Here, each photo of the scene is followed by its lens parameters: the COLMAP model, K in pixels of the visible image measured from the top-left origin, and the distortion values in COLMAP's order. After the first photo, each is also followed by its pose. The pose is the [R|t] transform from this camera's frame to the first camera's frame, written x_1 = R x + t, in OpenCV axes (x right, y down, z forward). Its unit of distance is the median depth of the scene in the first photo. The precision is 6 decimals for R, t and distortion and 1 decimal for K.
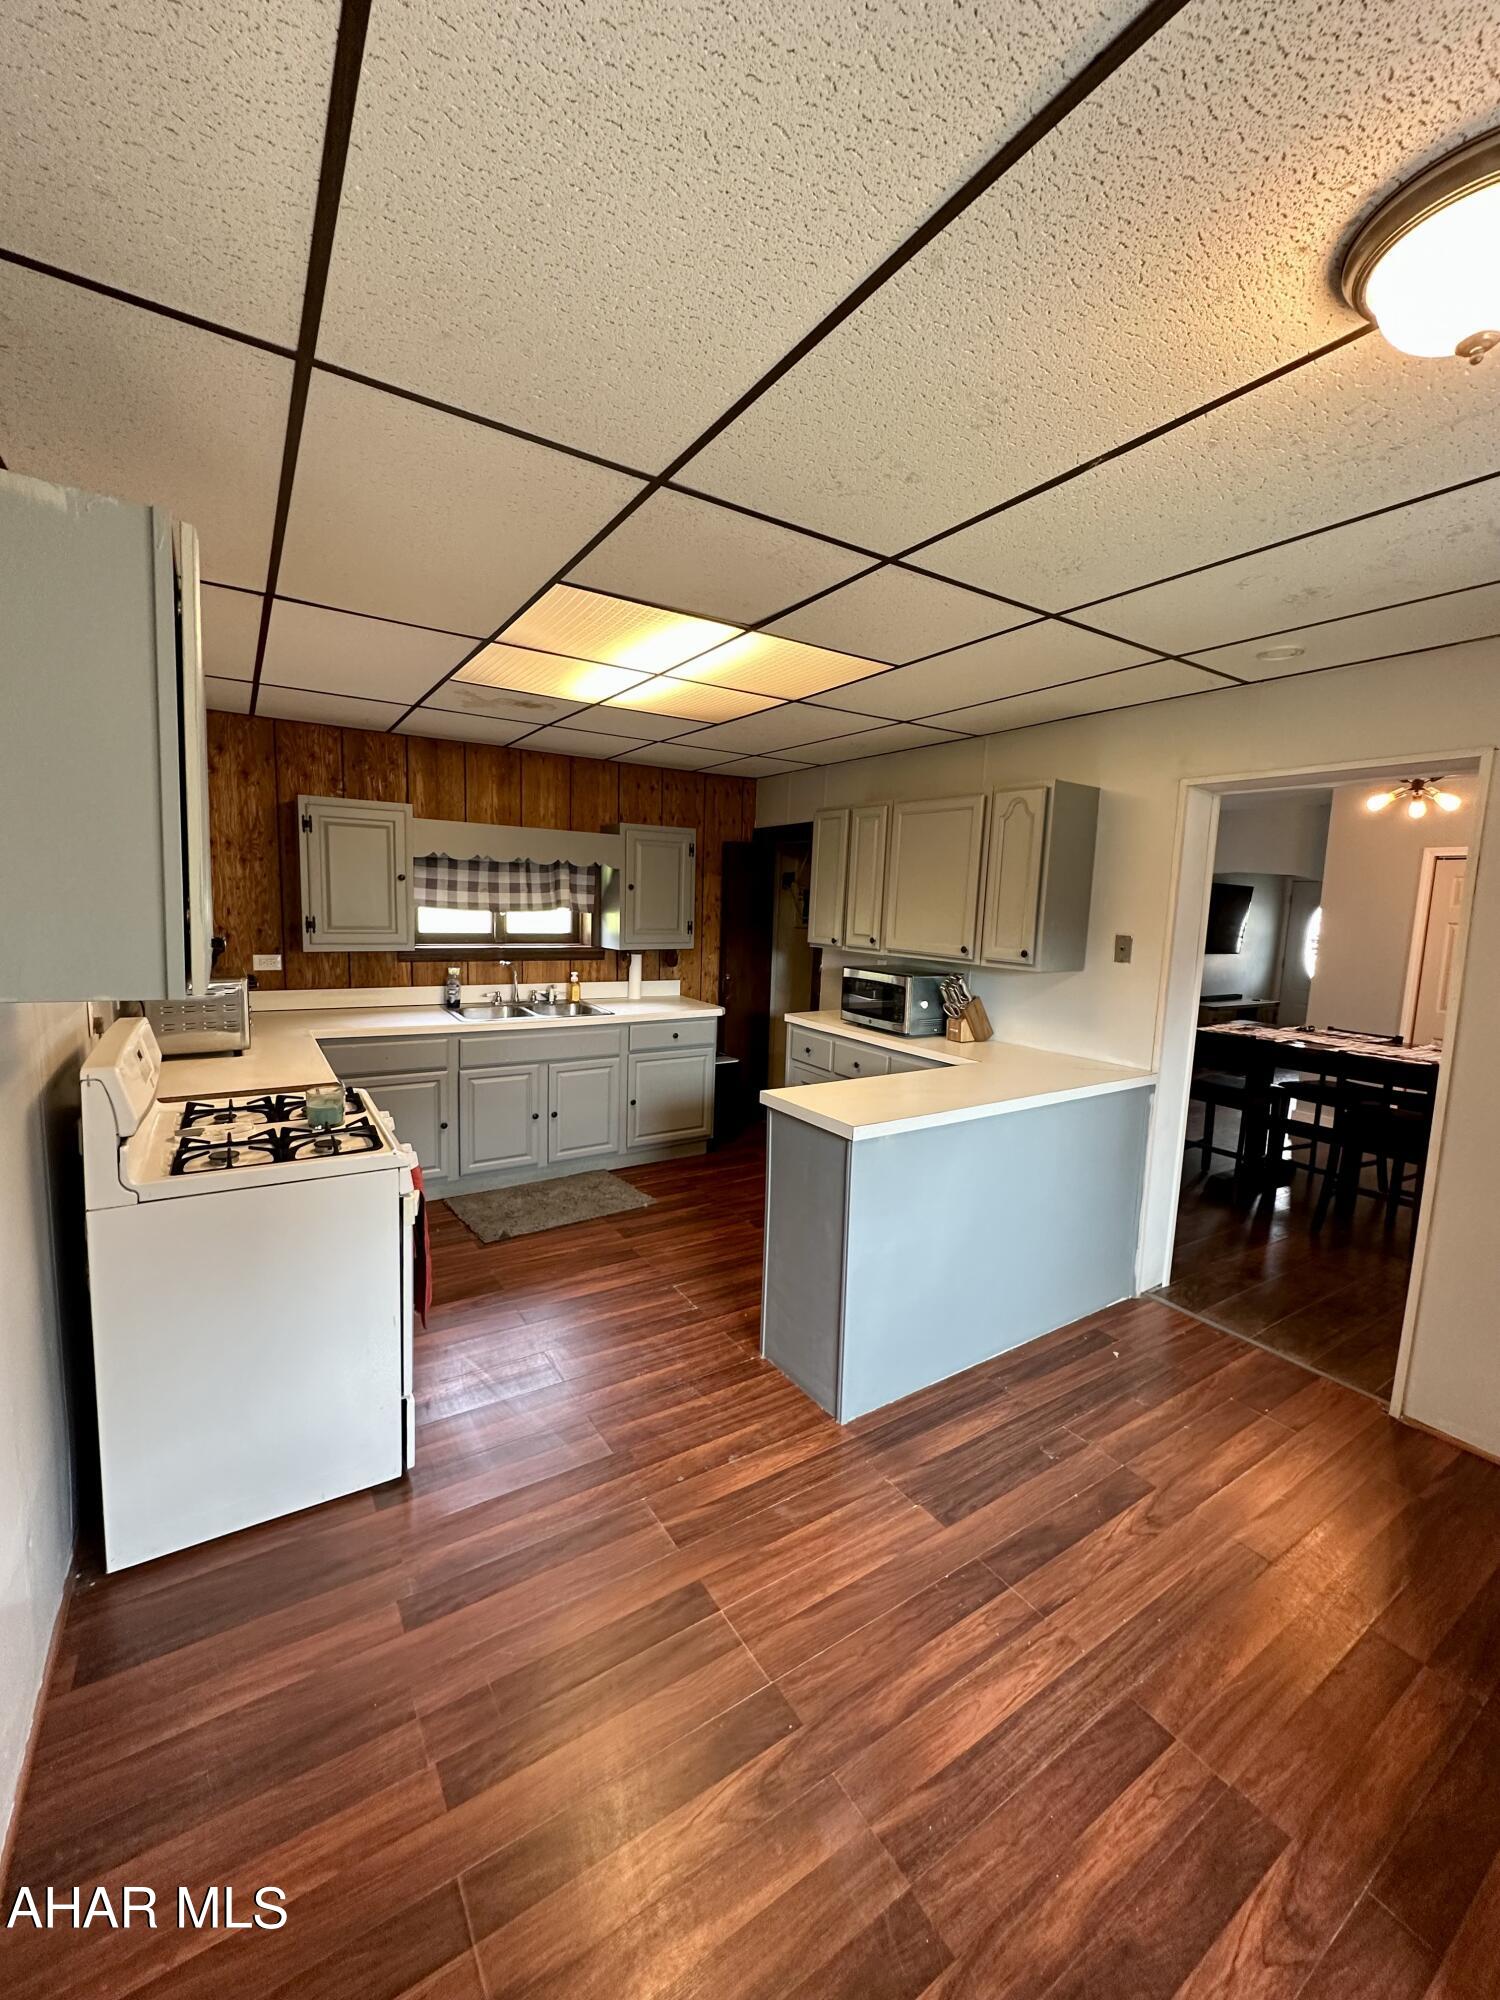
lens RADIAL K [[796.4, 0, 753.7], [0, 796.4, 994.0], [0, 0, 1]] dist [-0.006742, 0.001101]
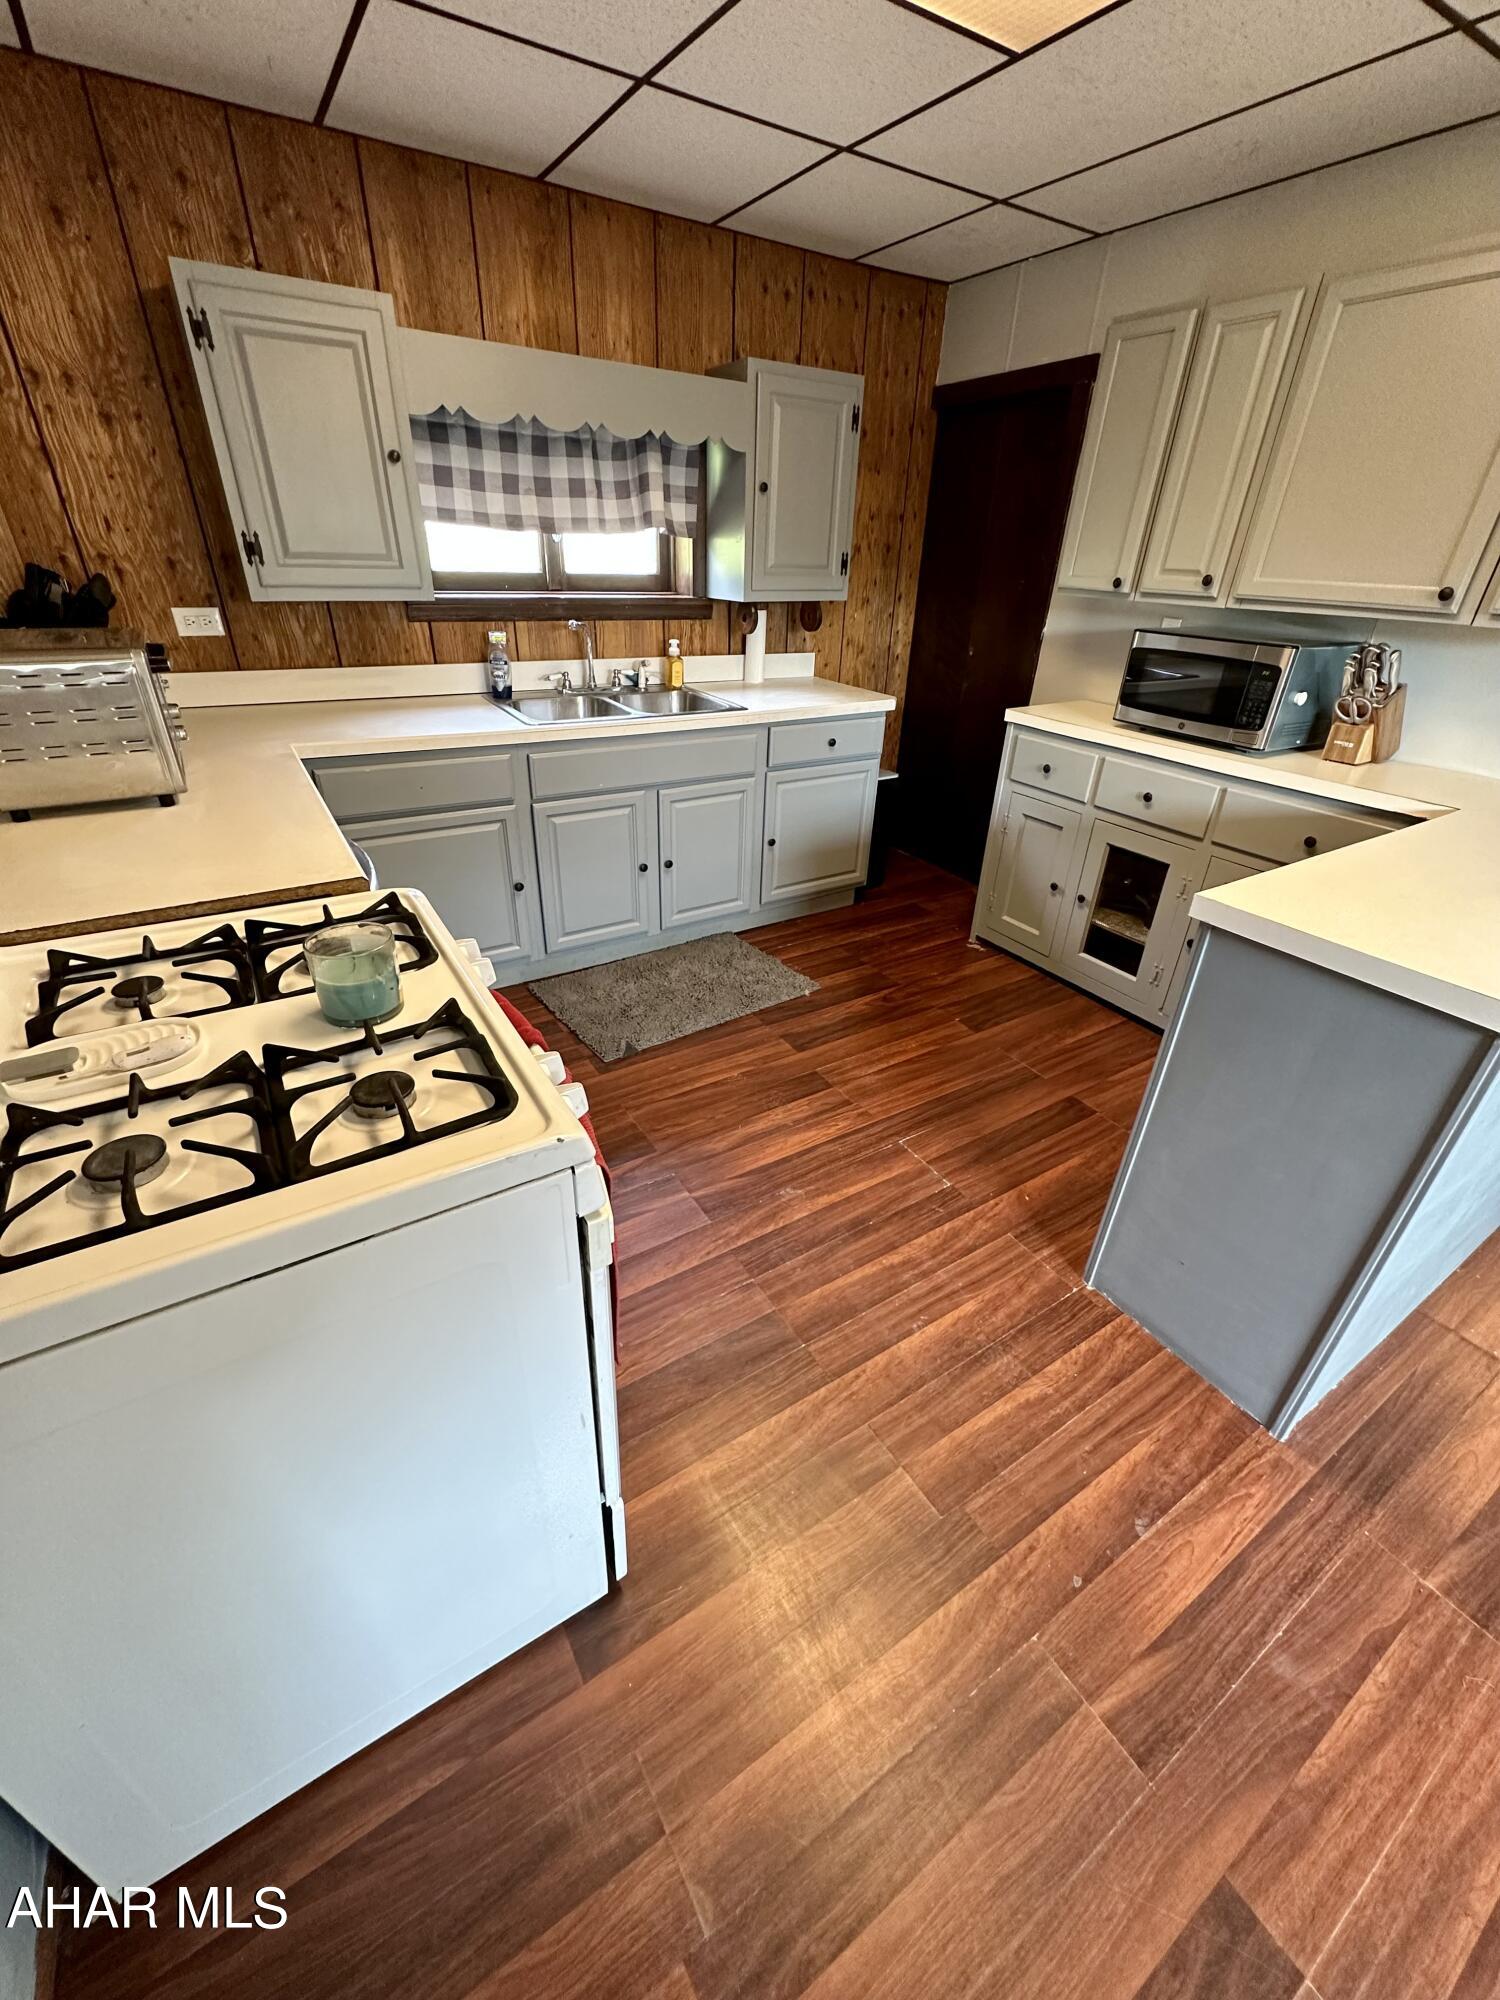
lens RADIAL K [[796.4, 0, 749.8], [0, 796.4, 998.3], [0, 0, 1]] dist [-0.006742, 0.001101]
pose [[0.999837, 0.007804, -0.016309, -0.176615], [-0.000967, 0.923844, 0.382767, -0.006221], [0.018054, -0.382689, 0.923701, 0.334045]]
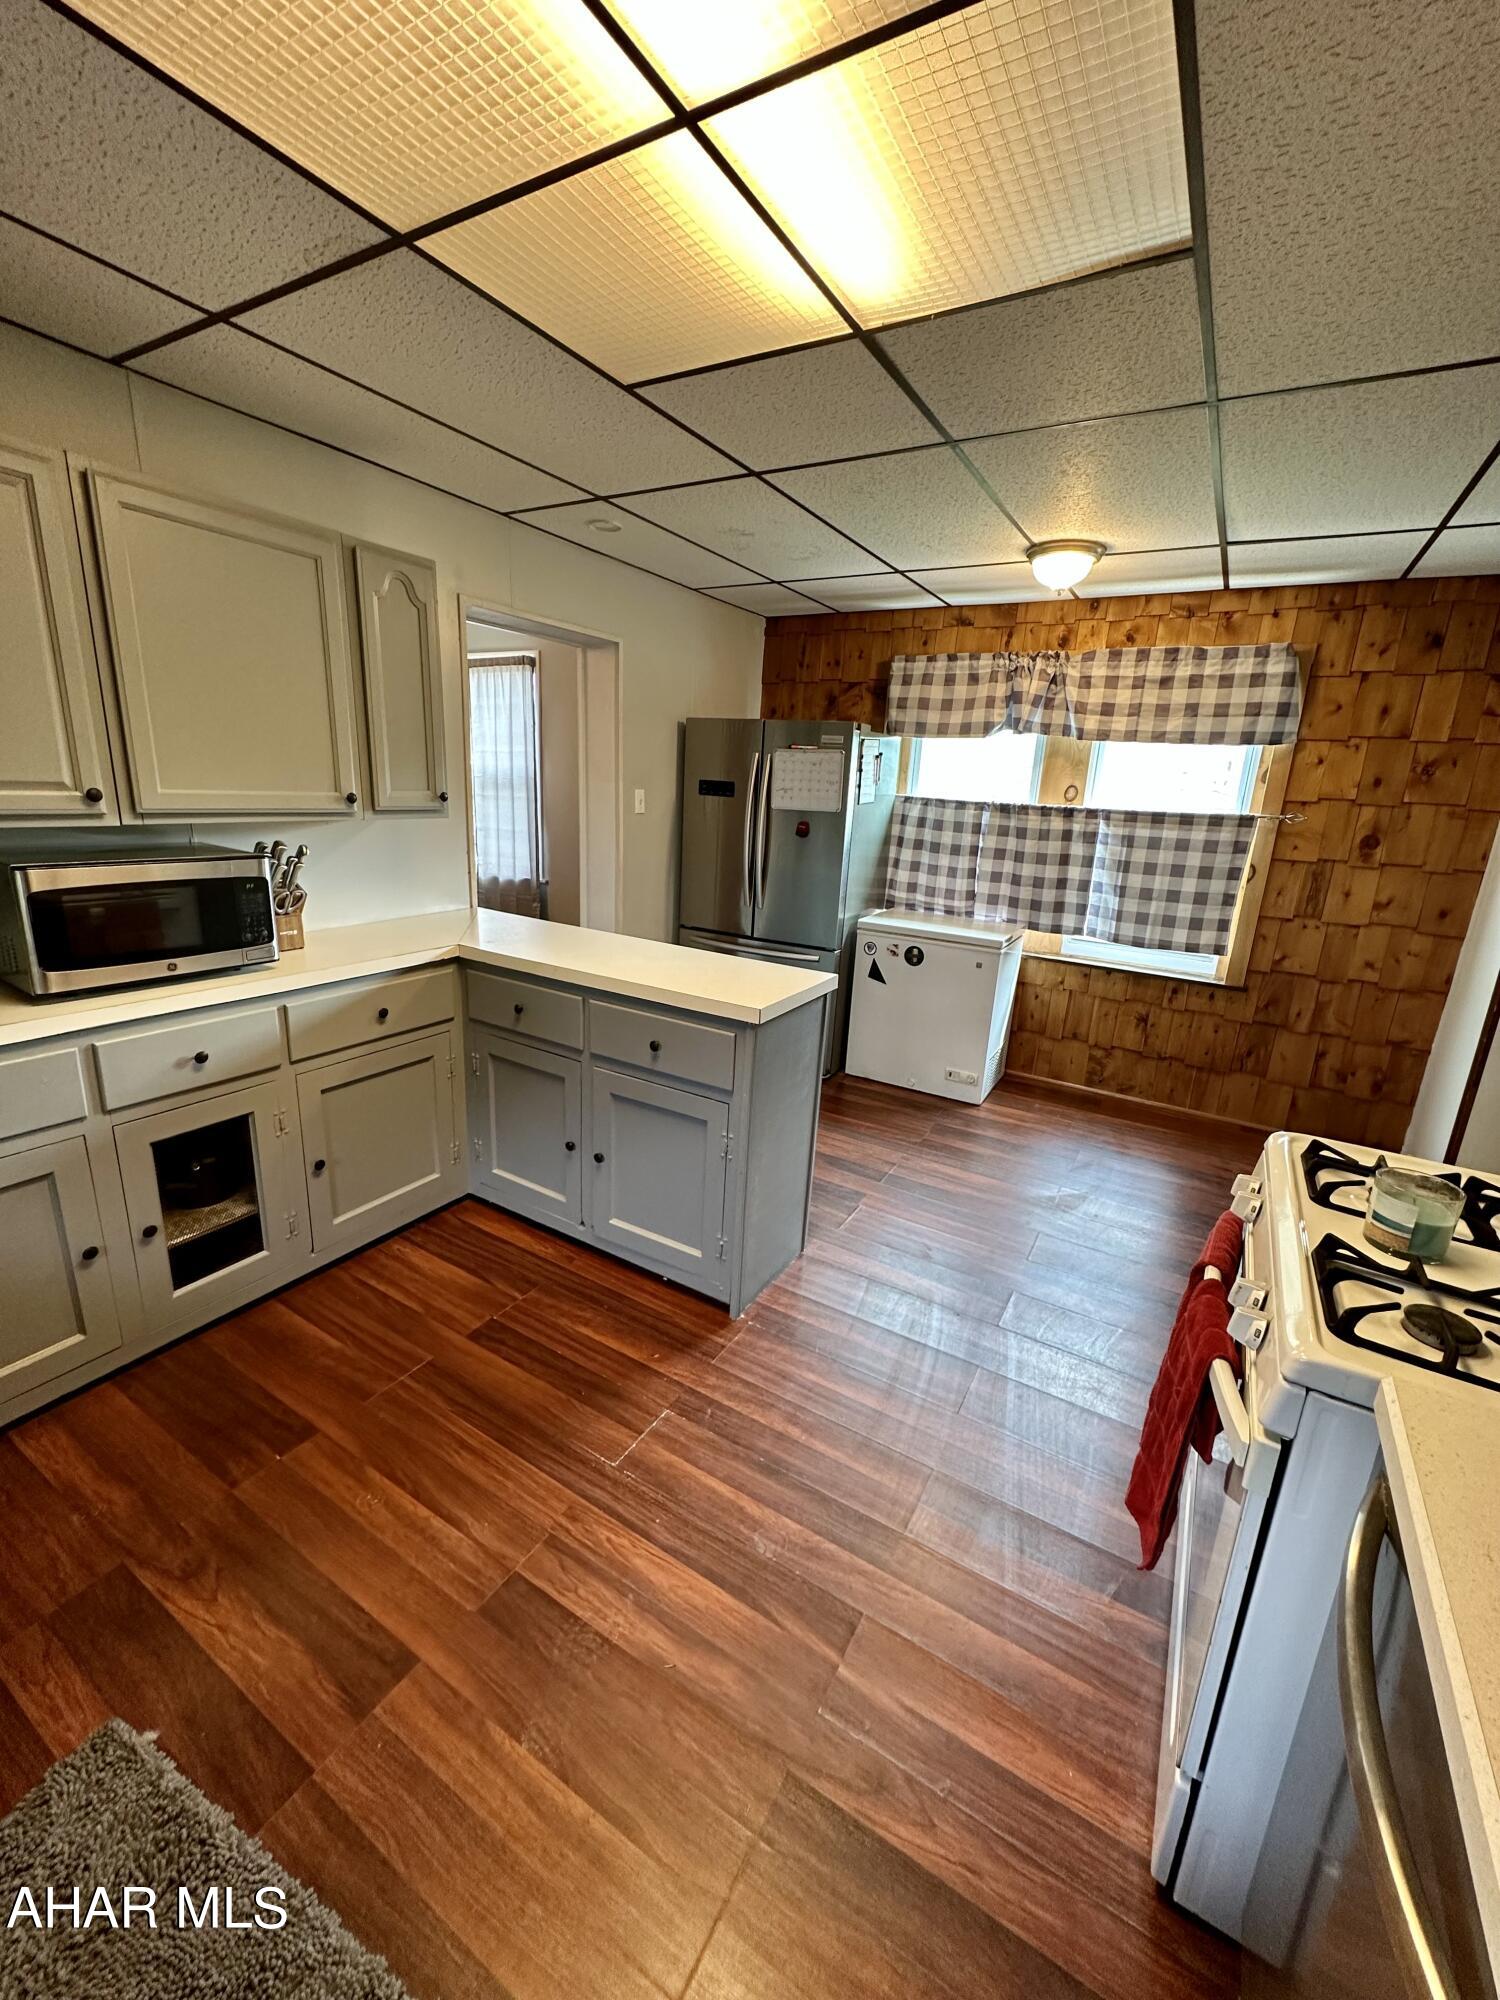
lens RADIAL K [[796.4, 0, 749.2], [0, 796.4, 997.7], [0, 0, 1]] dist [-0.006742, 0.001101]
pose [[-0.434673, -0.288236, 0.853217, -0.416317], [0.042850, 0.939707, 0.339284, -0.095227], [-0.899568, 0.184038, -0.396115, 0.866436]]
